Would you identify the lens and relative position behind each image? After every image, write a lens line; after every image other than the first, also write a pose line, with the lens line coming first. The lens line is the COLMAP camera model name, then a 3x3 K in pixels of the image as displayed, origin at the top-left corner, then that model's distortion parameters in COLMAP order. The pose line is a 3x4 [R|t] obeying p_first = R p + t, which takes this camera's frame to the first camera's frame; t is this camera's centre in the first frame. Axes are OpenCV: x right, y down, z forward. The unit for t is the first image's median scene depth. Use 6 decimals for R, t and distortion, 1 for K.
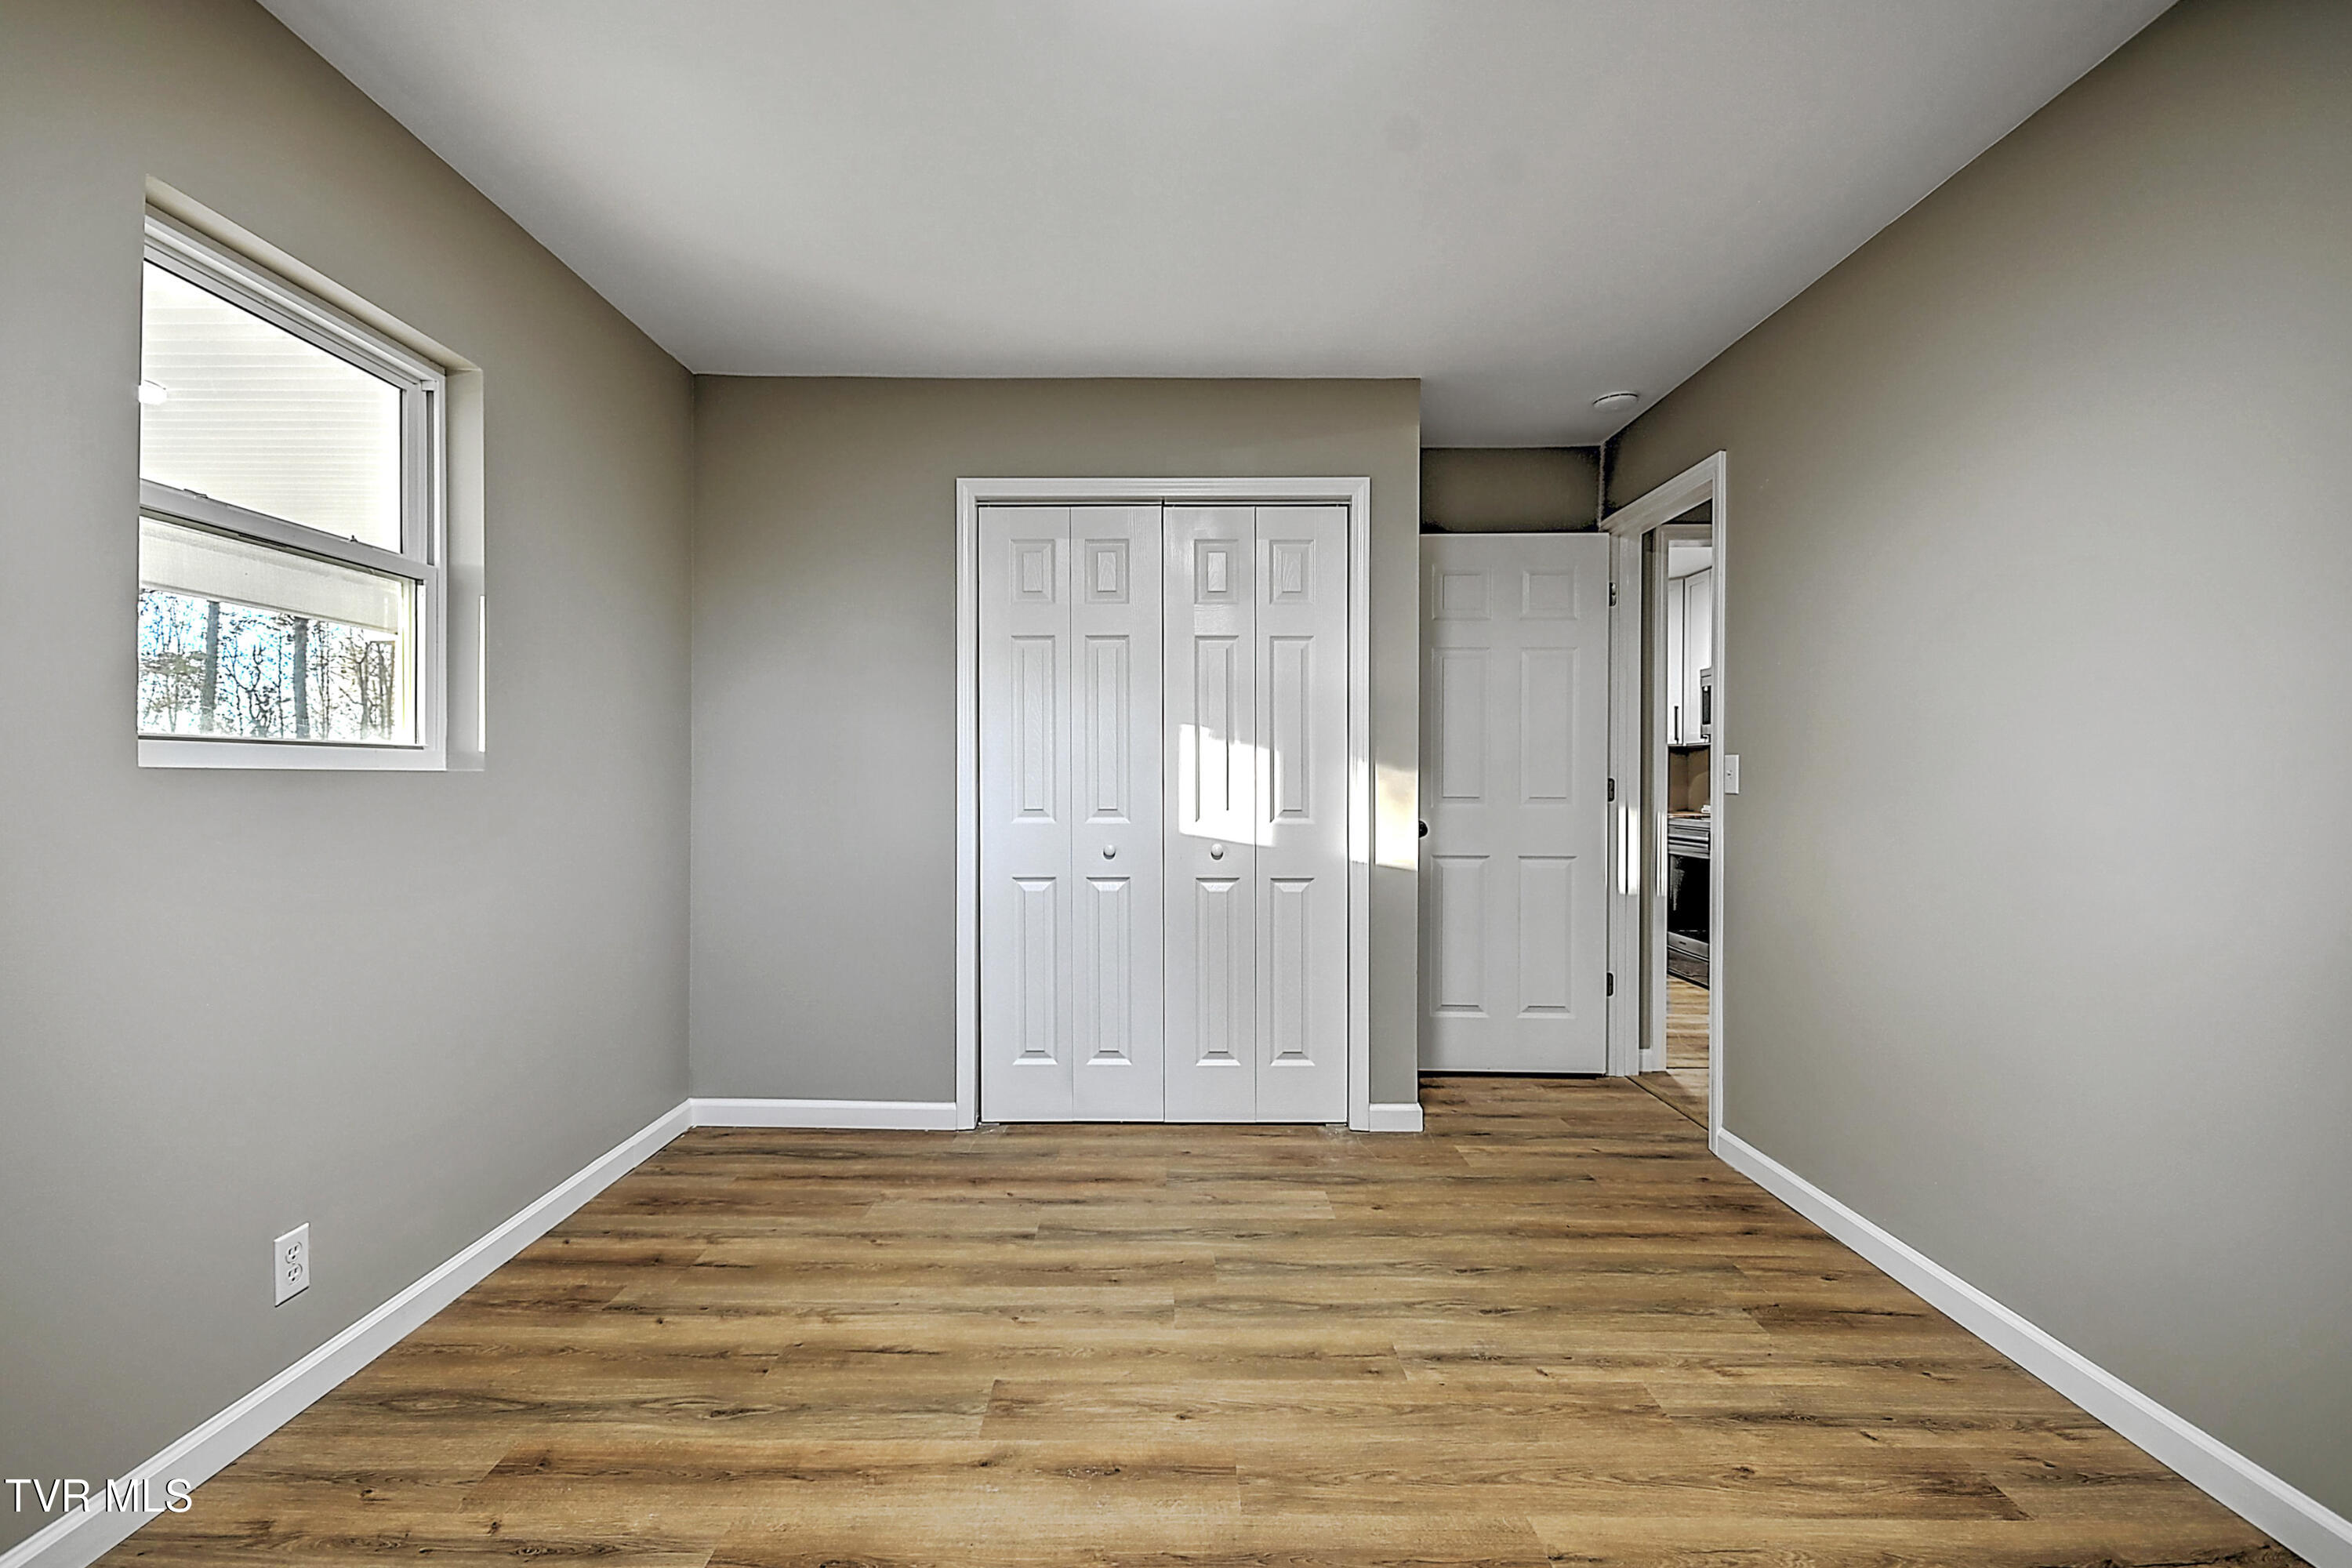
lens RADIAL K [[1043.3, 0, 1176.0], [0, 1043.3, 784.0], [0, 0, 1]] dist [0.013259, -0.006966]
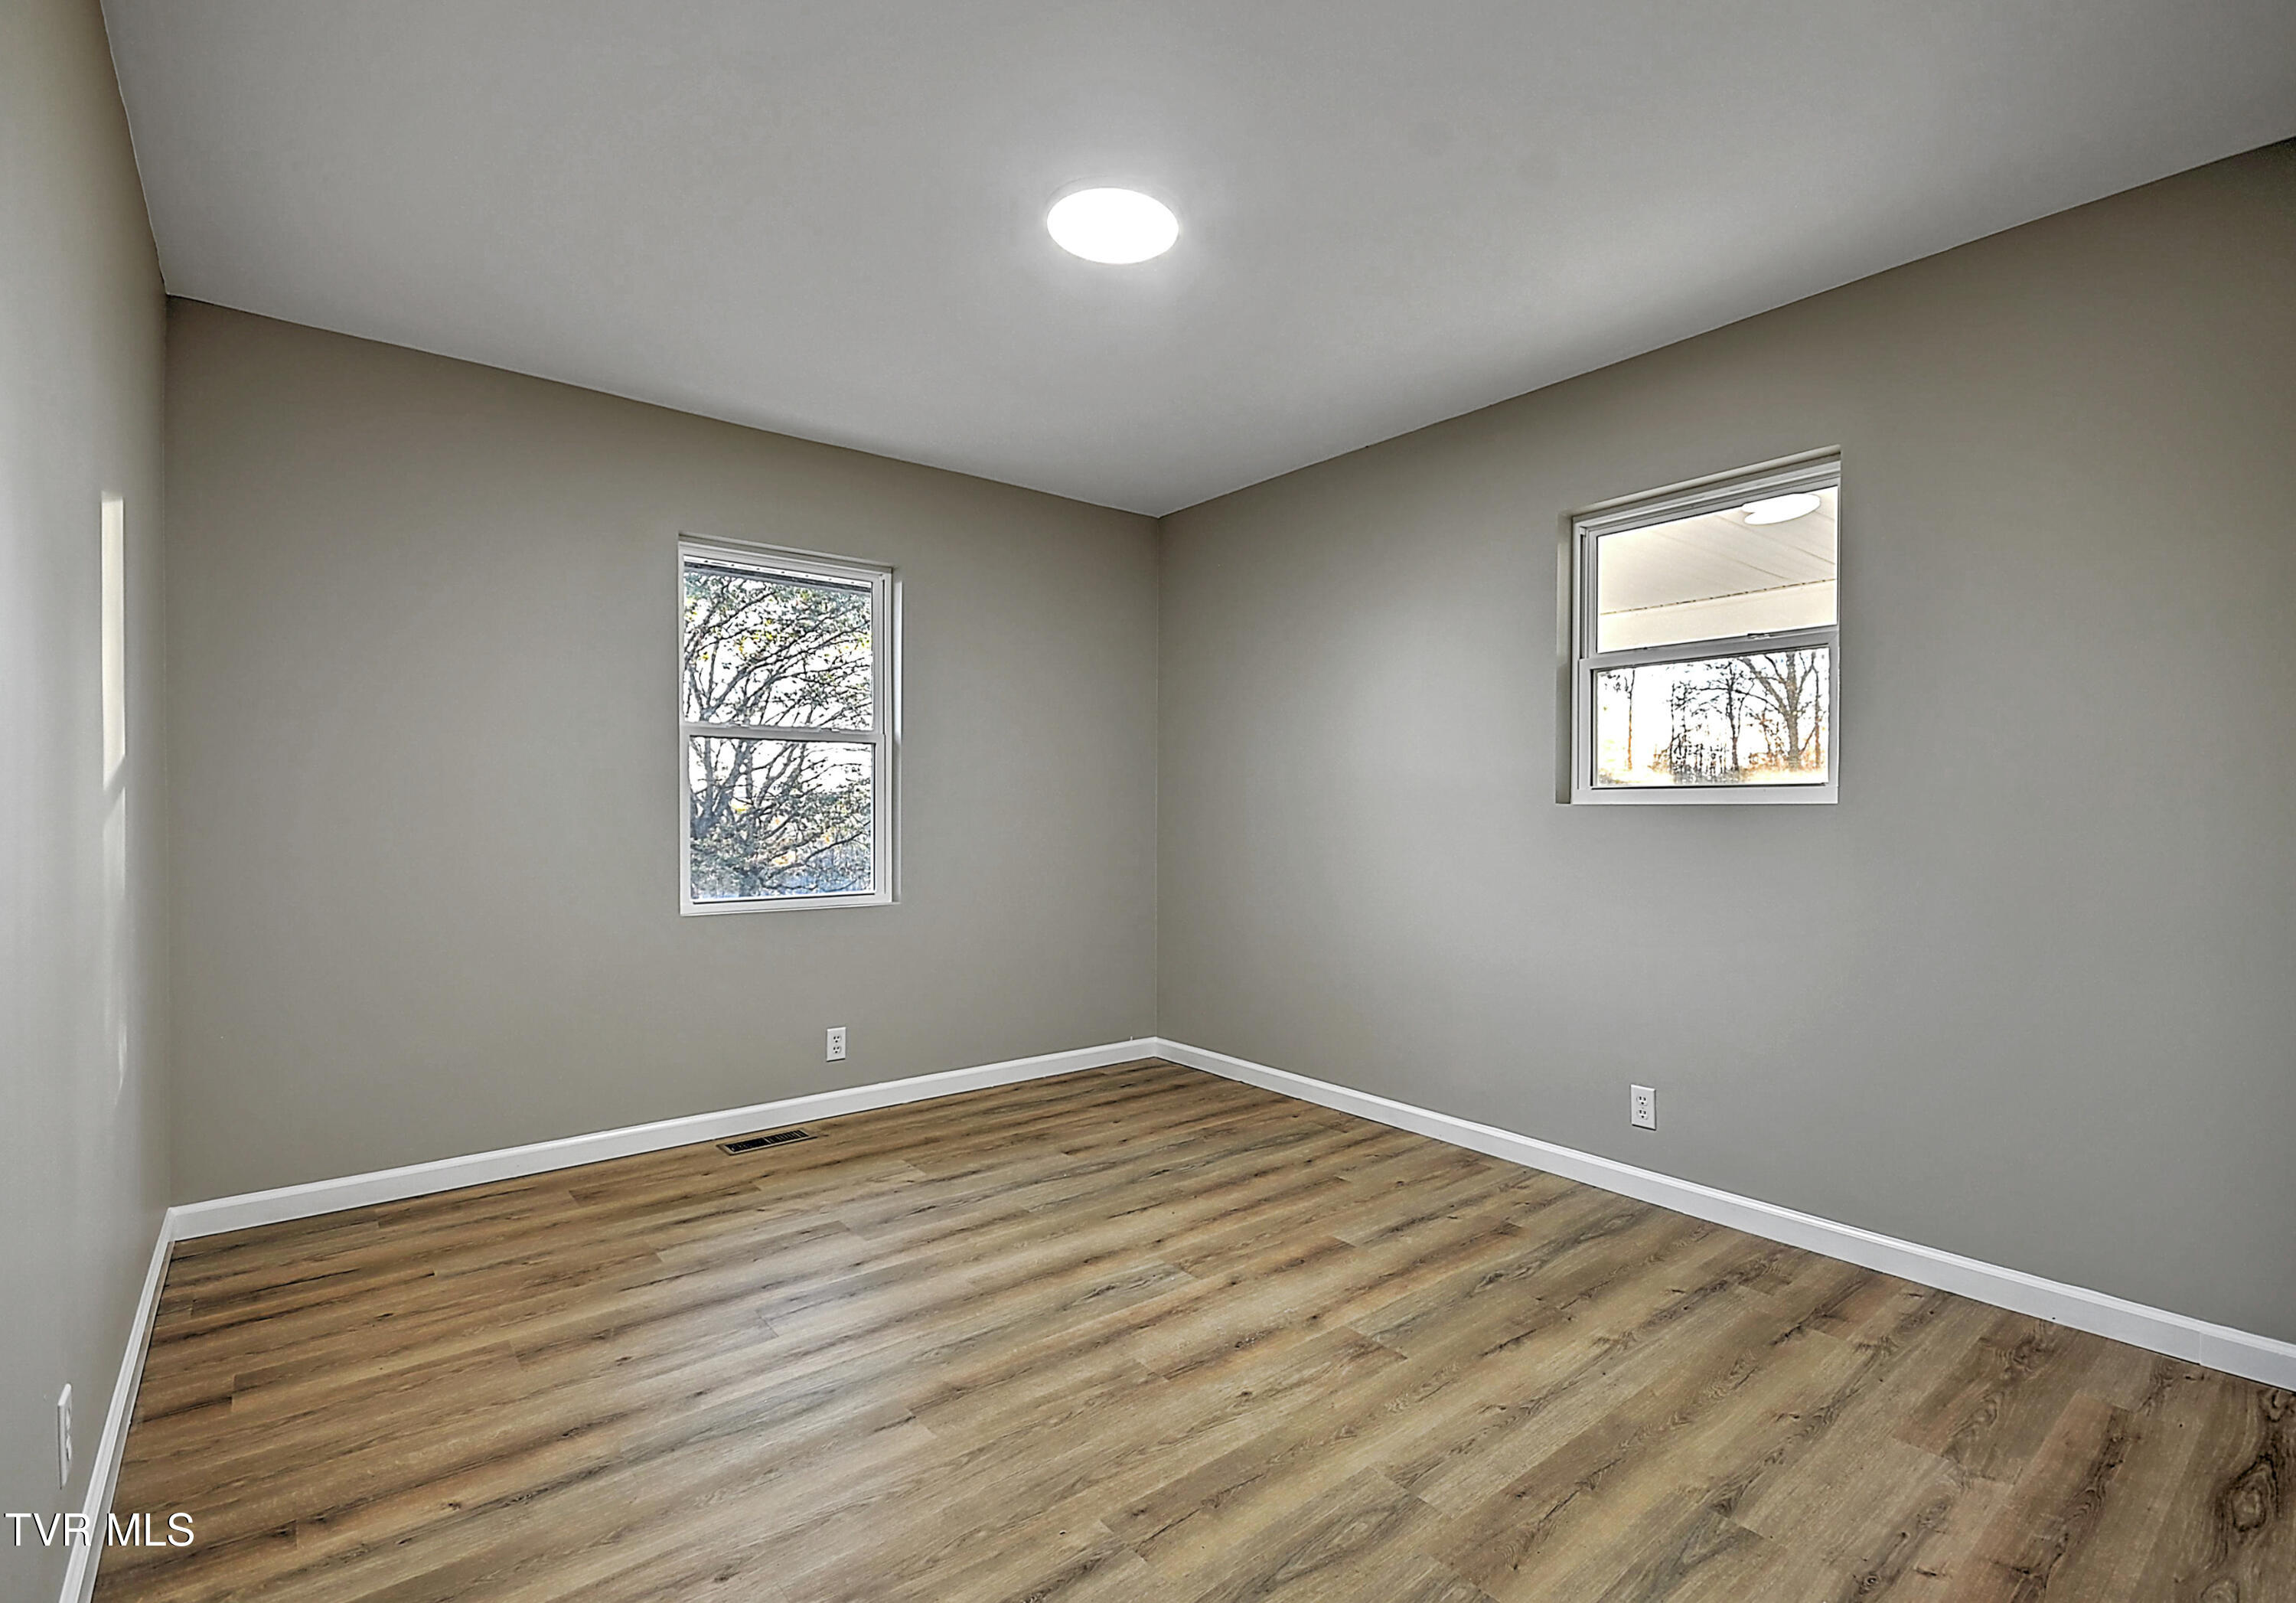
lens RADIAL K [[1028.2, 0, 1148.0], [0, 1028.2, 801.5], [0, 0, 1]] dist [0.000712, -0.000180]
pose [[-0.790039, -0.009663, -0.612980, 0.695221], [-0.008730, 0.999952, -0.004512, -0.002924], [0.612994, 0.001786, -0.790086, 1.659528]]
